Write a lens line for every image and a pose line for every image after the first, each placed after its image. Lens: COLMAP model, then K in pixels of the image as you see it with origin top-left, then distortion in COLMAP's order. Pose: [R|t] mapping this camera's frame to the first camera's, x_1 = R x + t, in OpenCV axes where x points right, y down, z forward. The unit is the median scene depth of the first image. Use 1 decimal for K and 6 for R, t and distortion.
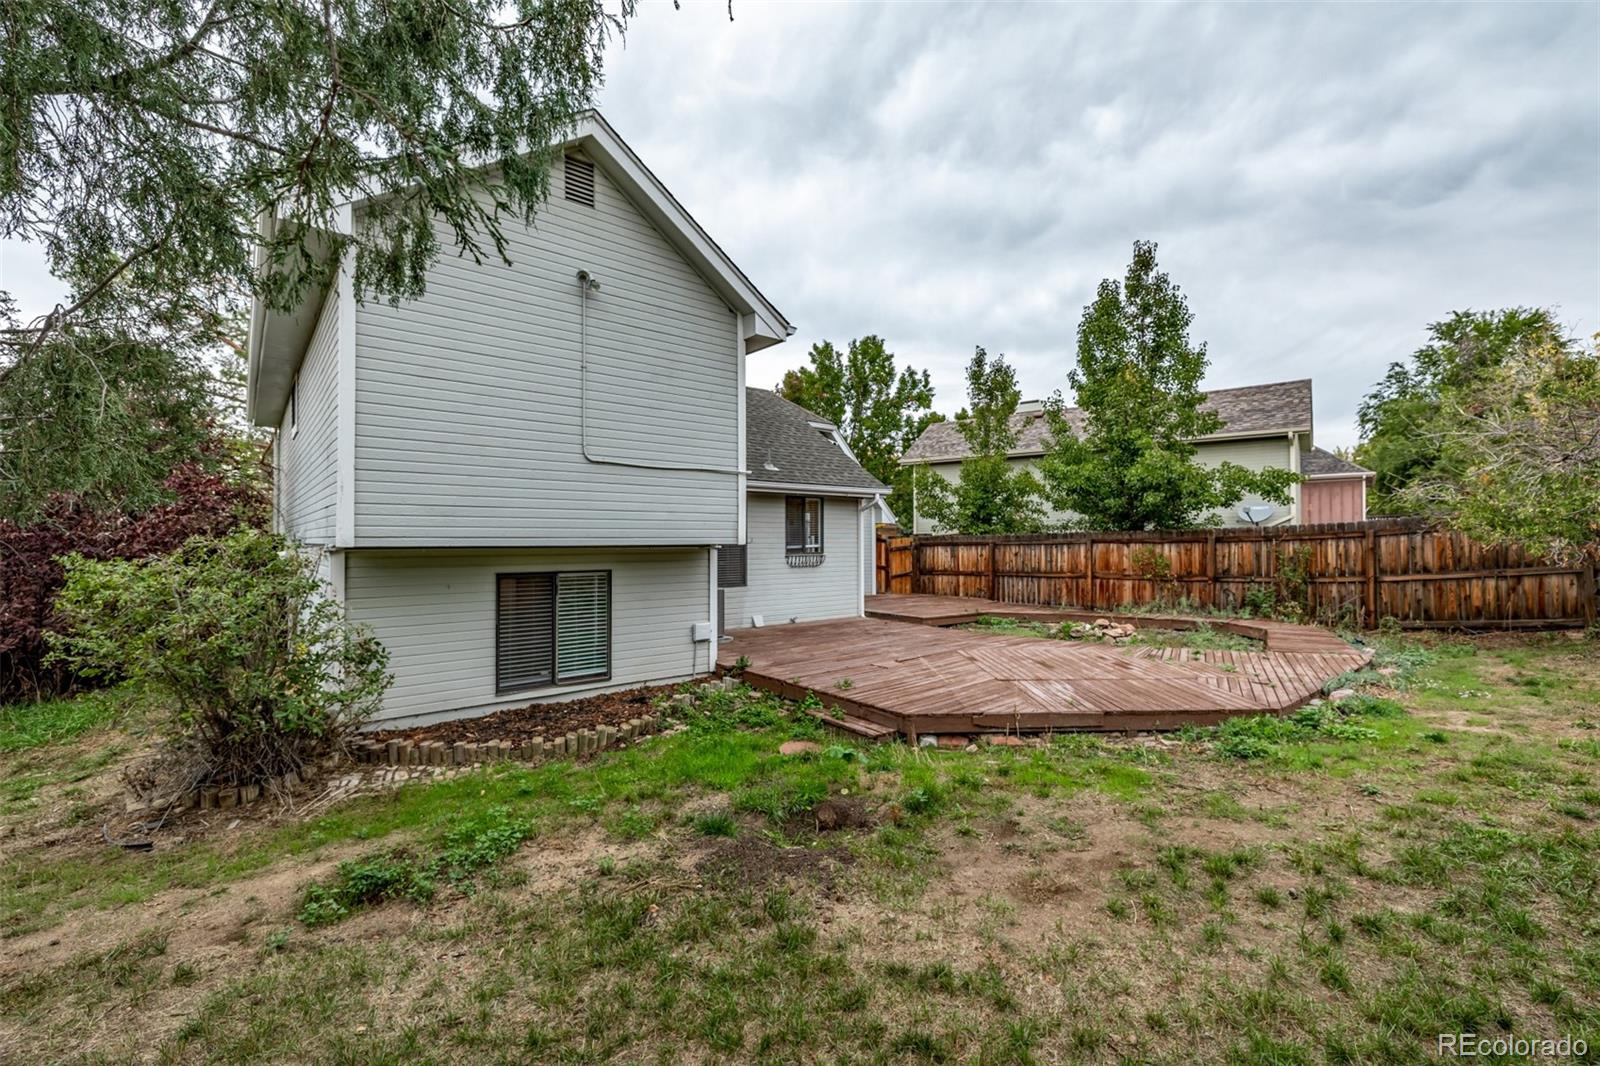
lens RADIAL K [[678.5, 0, 800.5], [0, 678.5, 531.9], [0, 0, 1]] dist [-0.000261, 0.001234]
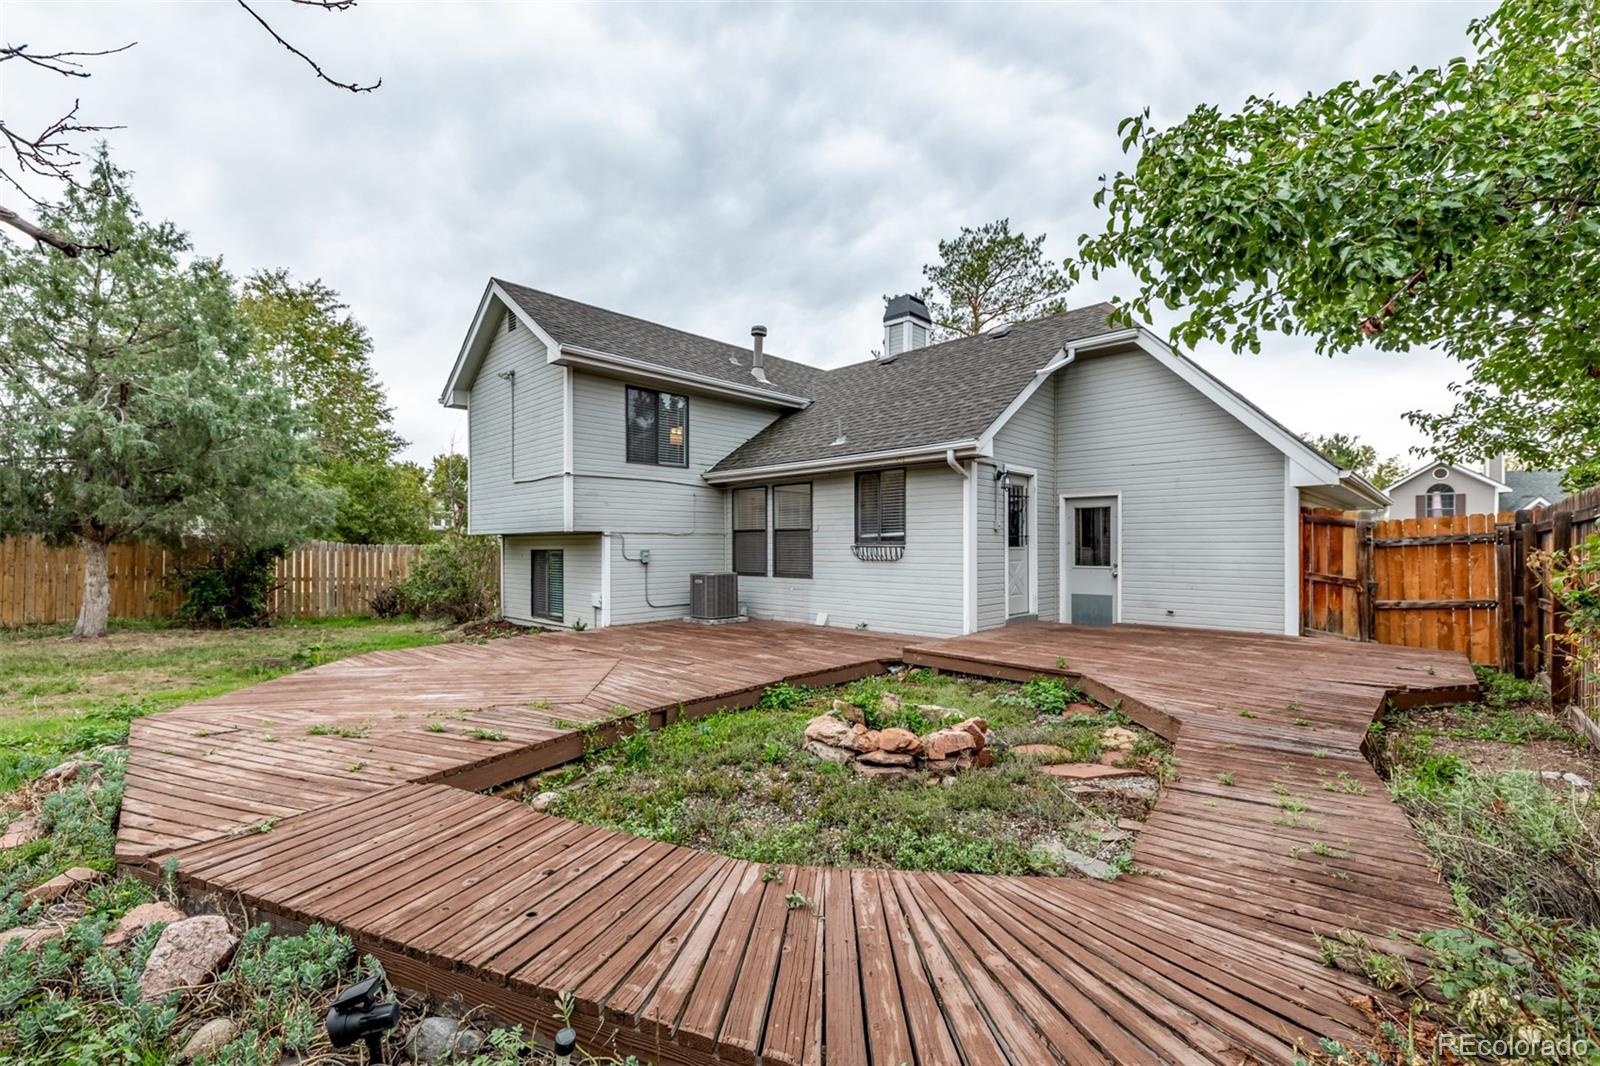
lens RADIAL K [[678.5, 0, 791.1], [0, 678.5, 543.1], [0, 0, 1]] dist [-0.000261, 0.001234]
pose [[0.086541, -0.004933, -0.996236, 0.704667], [0.011378, 0.999927, -0.003963, 0.030546], [0.996183, -0.010992, 0.086591, 0.767227]]
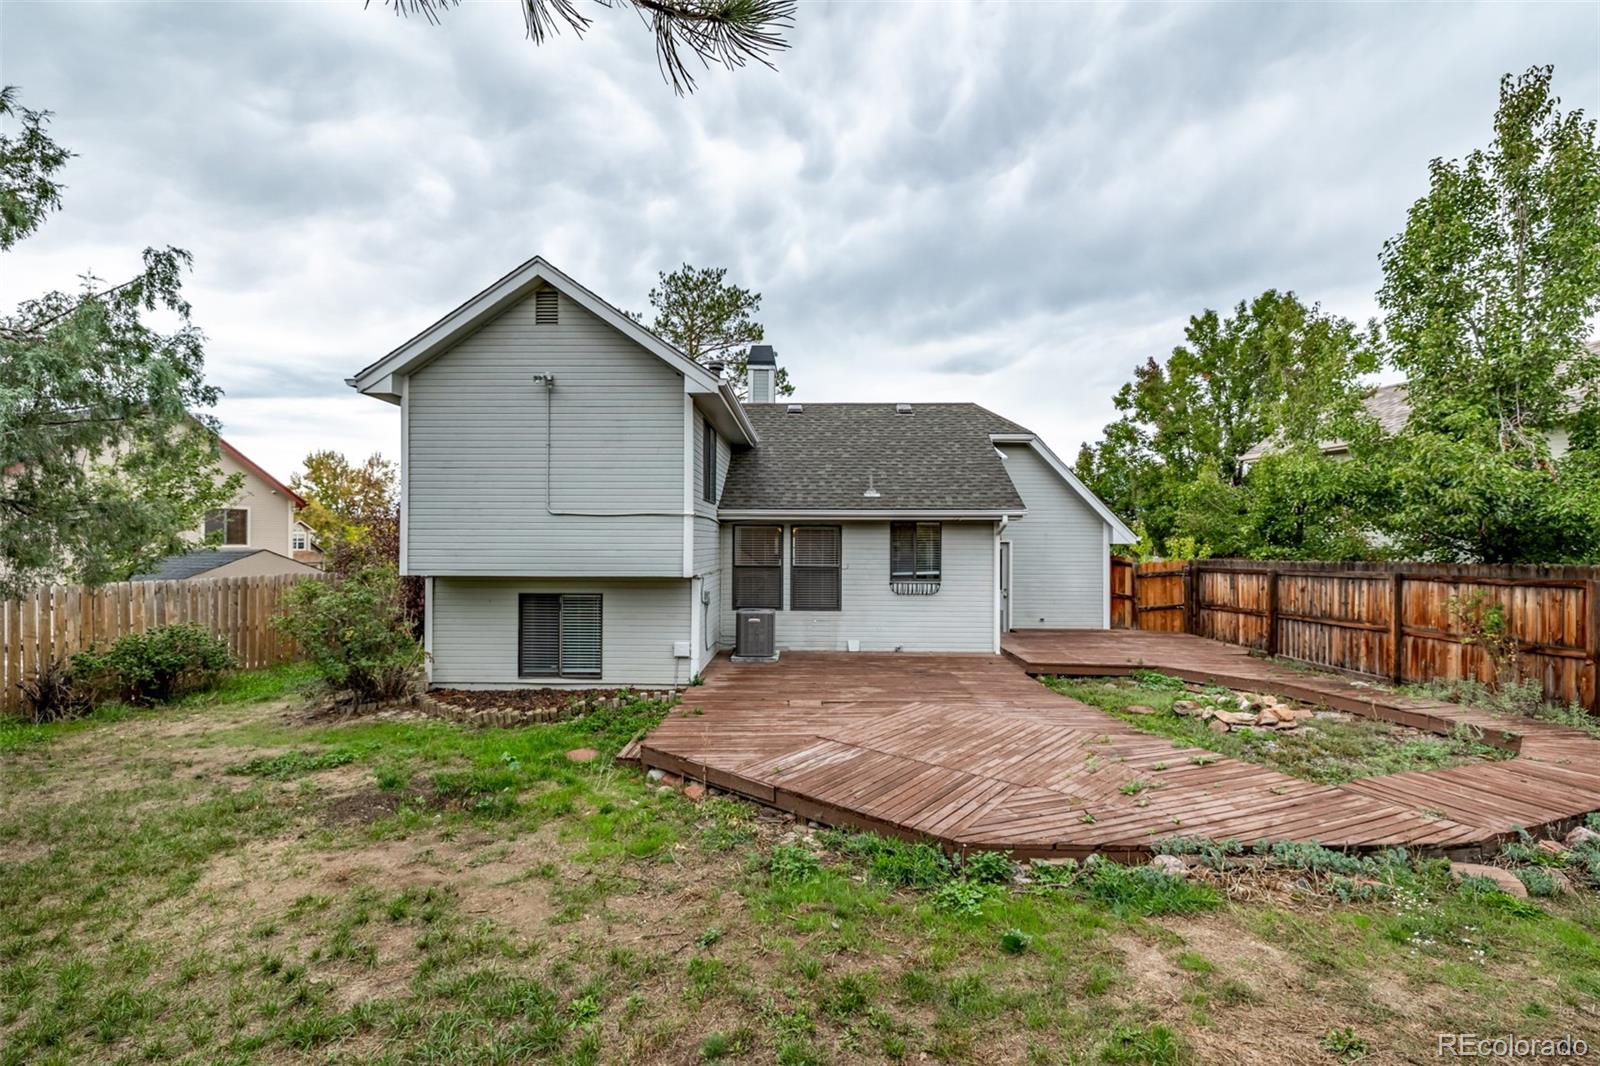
lens RADIAL K [[678.5, 0, 799.3], [0, 678.5, 538.1], [0, 0, 1]] dist [-0.000261, 0.001234]
pose [[0.750184, 0.000425, -0.661229, 0.477462], [0.002511, 0.999991, 0.003491, -0.029797], [0.661225, -0.004279, 0.750176, 0.157360]]
